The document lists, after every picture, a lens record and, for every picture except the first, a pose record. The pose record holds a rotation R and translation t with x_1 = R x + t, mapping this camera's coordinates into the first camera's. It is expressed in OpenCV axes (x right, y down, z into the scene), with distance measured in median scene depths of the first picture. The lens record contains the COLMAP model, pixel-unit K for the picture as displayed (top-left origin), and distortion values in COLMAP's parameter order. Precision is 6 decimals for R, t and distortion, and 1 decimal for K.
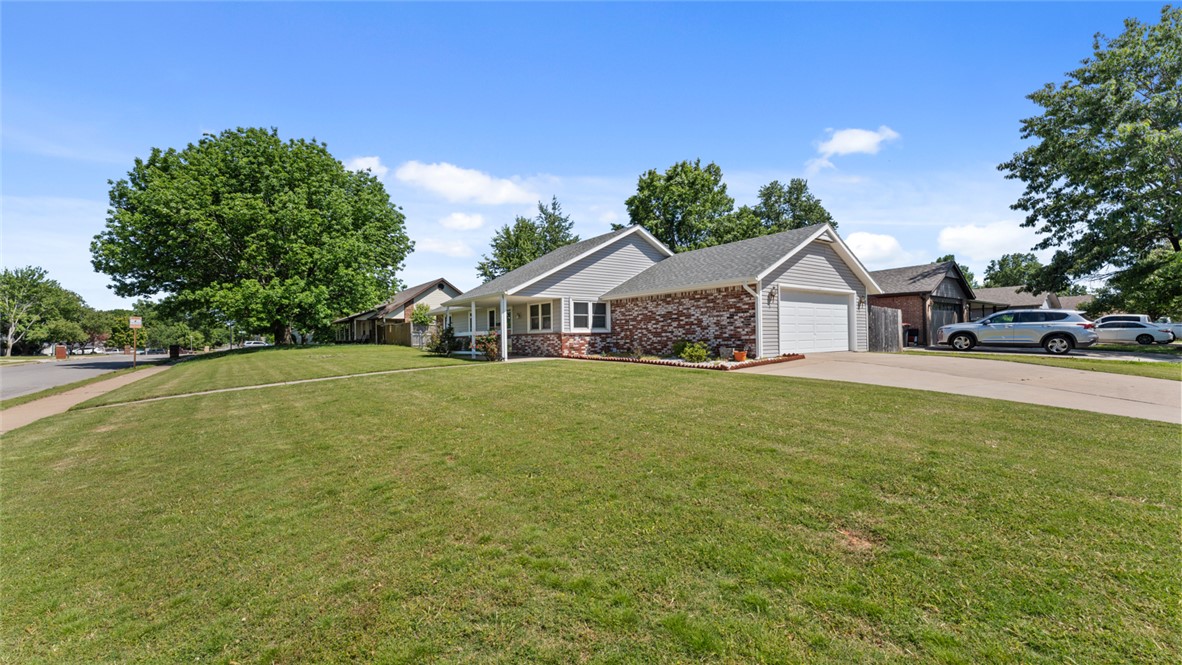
lens RADIAL K [[473.2, 0, 591.0], [0, 473.2, 332.5], [0, 0, 1]] dist [-0.001168, -0.000274]
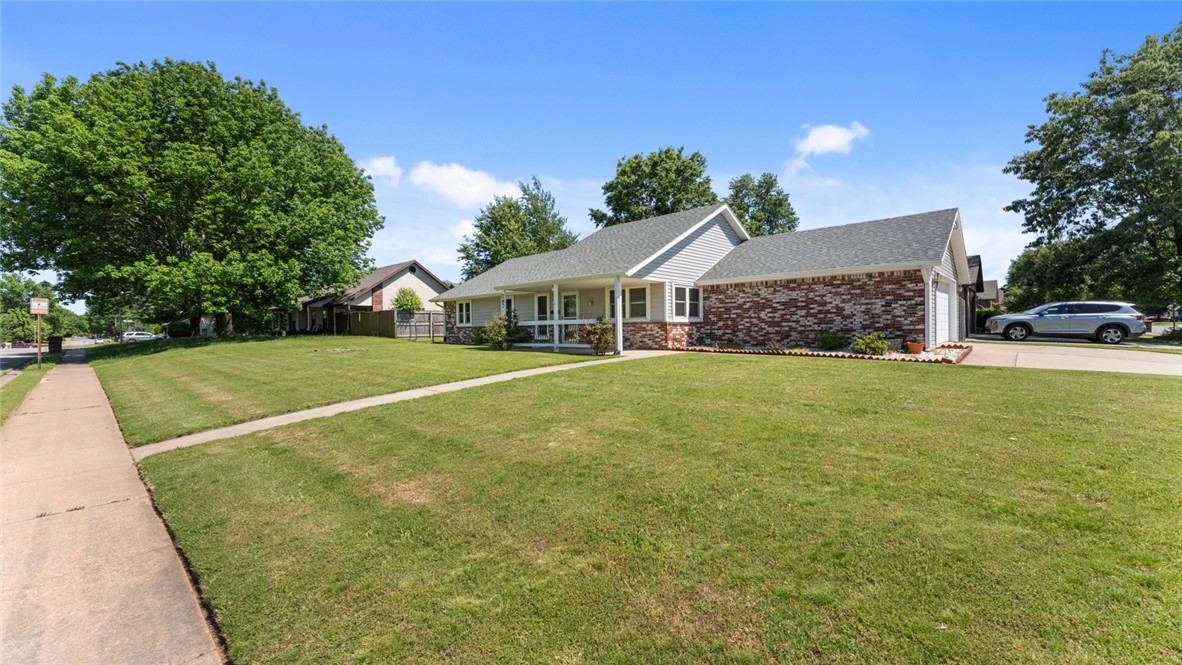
lens RADIAL K [[473.2, 0, 591.0], [0, 473.2, 332.5], [0, 0, 1]] dist [-0.001168, -0.000274]
pose [[0.983353, 0.000416, 0.181704, -0.337468], [-0.003833, 0.999822, 0.018456, 0.004484], [-0.181664, -0.018845, 0.983180, 0.158910]]
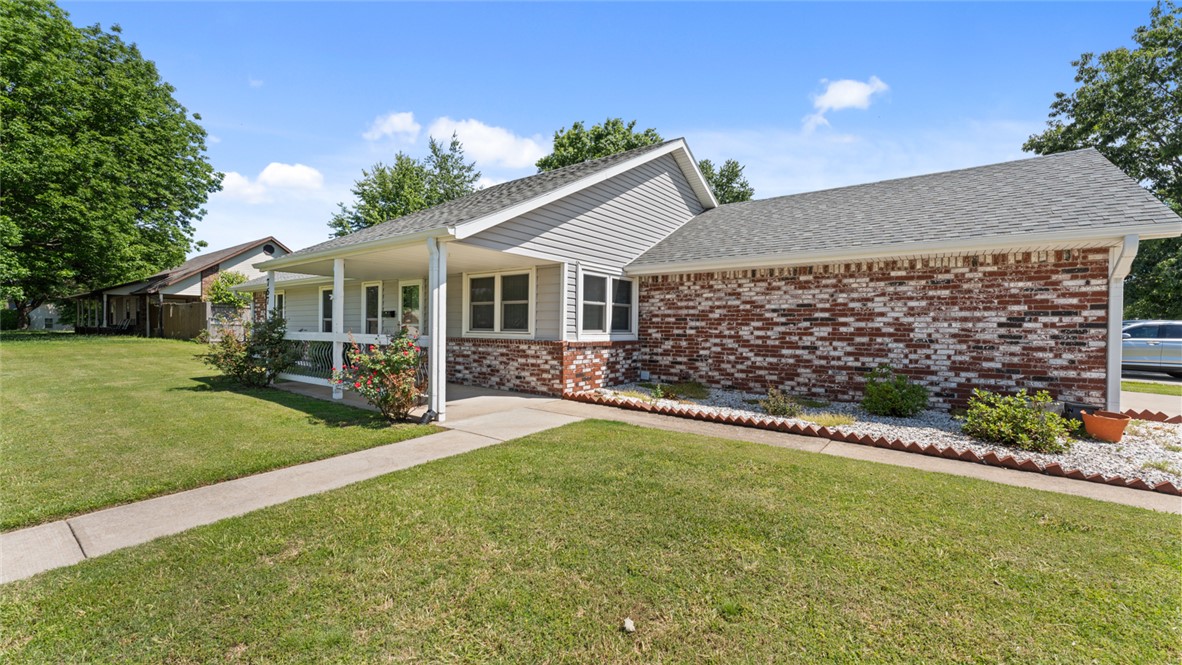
lens RADIAL K [[473.2, 0, 591.0], [0, 473.2, 332.5], [0, 0, 1]] dist [-0.001168, -0.000274]
pose [[0.960265, 0.023790, 0.278075, -0.150575], [-0.030170, 0.999370, 0.018686, -0.016345], [-0.277455, -0.026333, 0.960378, 0.538860]]
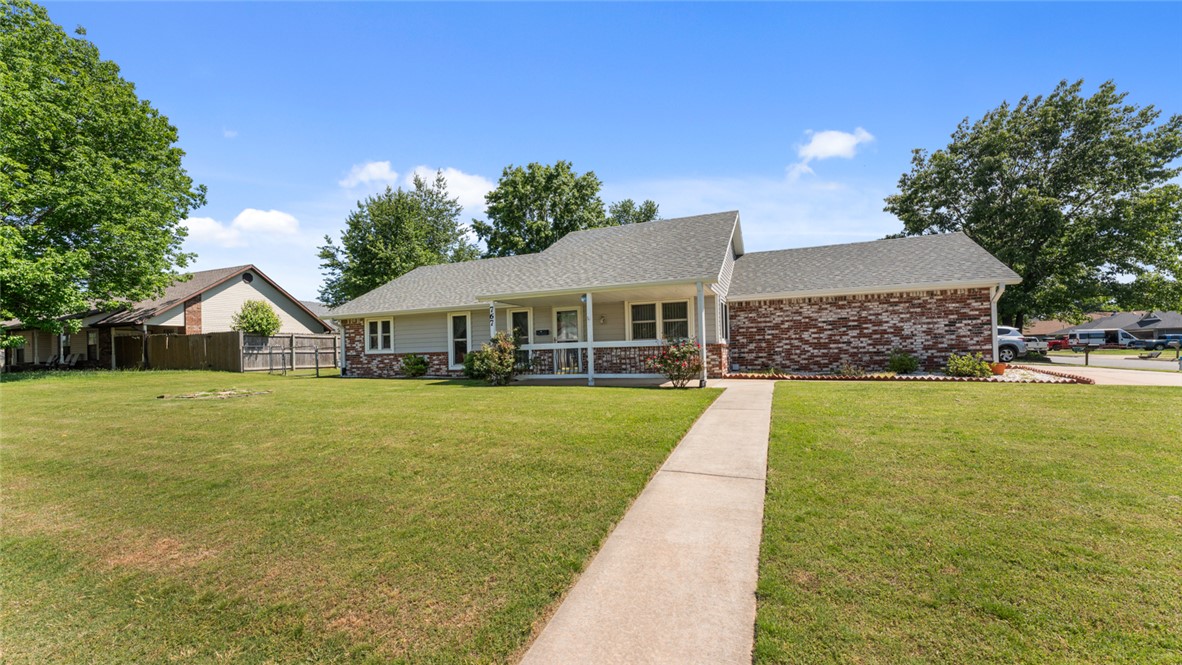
lens RADIAL K [[479.5, 0, 590.9], [0, 479.5, 347.8], [0, 0, 1]] dist [-0.001006, -0.000080]
pose [[0.857156, -0.000520, 0.515057, -0.567179], [0.004833, 0.999964, -0.007033, 0.010494], [-0.515035, 0.008517, 0.857127, 0.455423]]
